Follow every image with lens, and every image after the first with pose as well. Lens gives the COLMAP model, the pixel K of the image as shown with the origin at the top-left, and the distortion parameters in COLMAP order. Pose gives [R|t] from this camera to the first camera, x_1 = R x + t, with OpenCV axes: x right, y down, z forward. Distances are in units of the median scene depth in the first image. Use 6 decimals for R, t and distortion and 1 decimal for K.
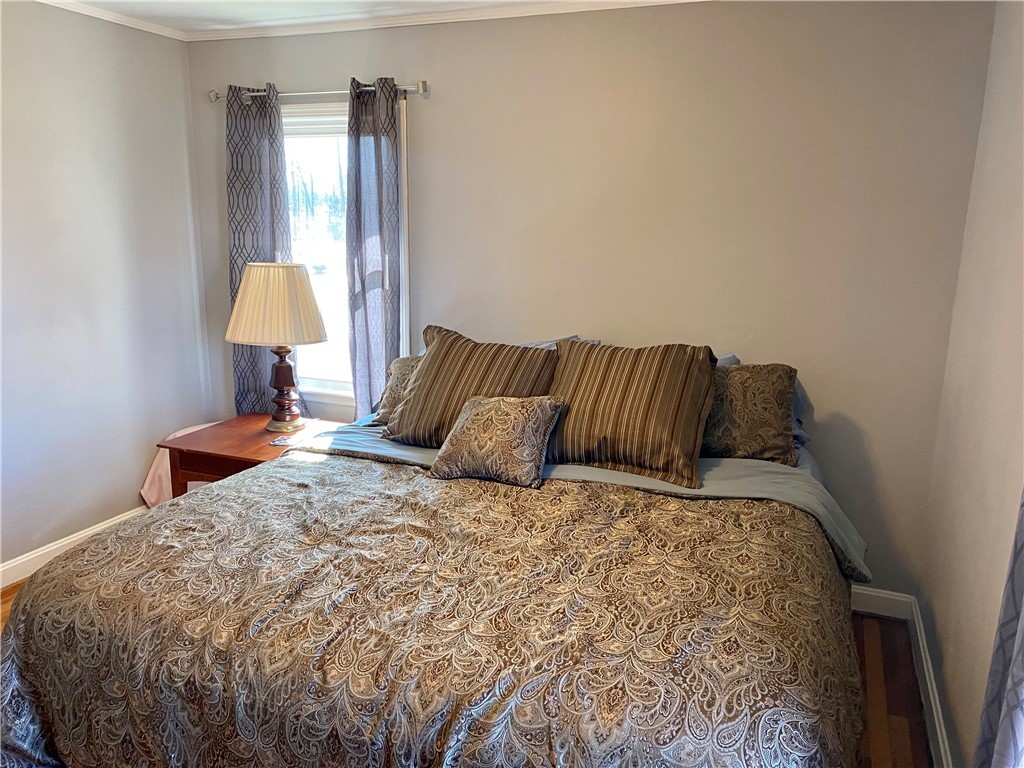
lens RADIAL K [[770.8, 0, 512.0], [0, 770.8, 404.6], [0, 0, 1]] dist [-0.006811, -0.001193]
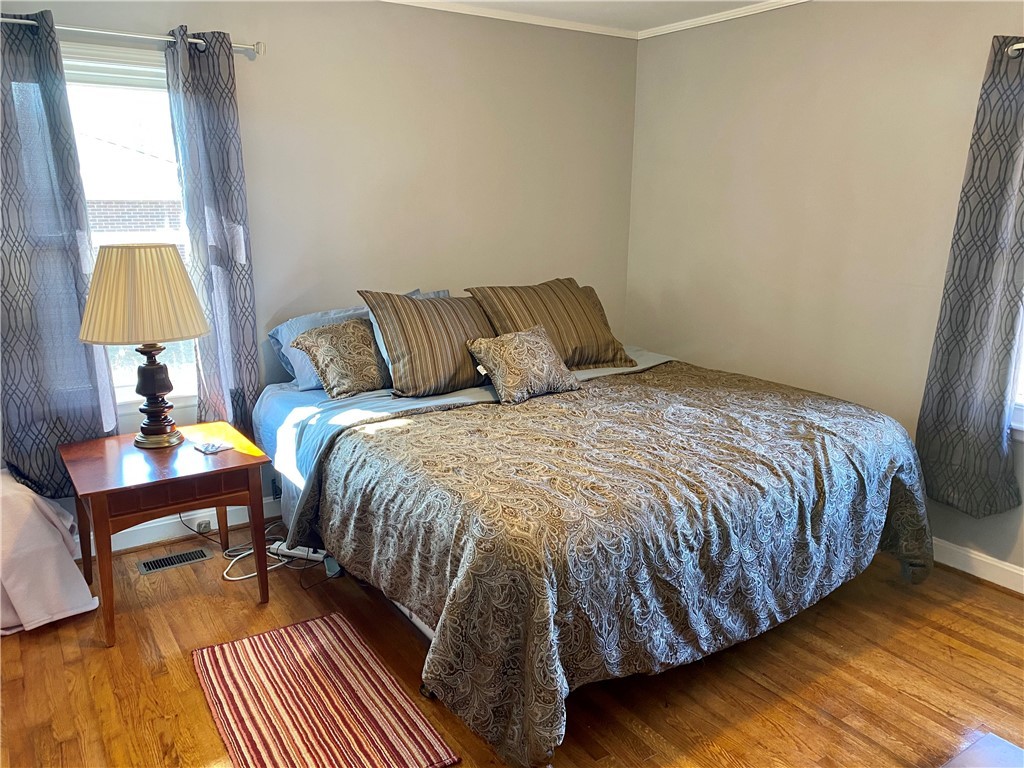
lens RADIAL K [[788.0, 0, 512.0], [0, 788.0, 384.0], [0, 0, 1]] dist [0.139598, -0.214372]
pose [[0.575631, -0.210447, 0.790165, -0.955297], [0.196136, 0.973640, 0.116429, -0.071949], [-0.793838, 0.087960, 0.601734, 0.225437]]
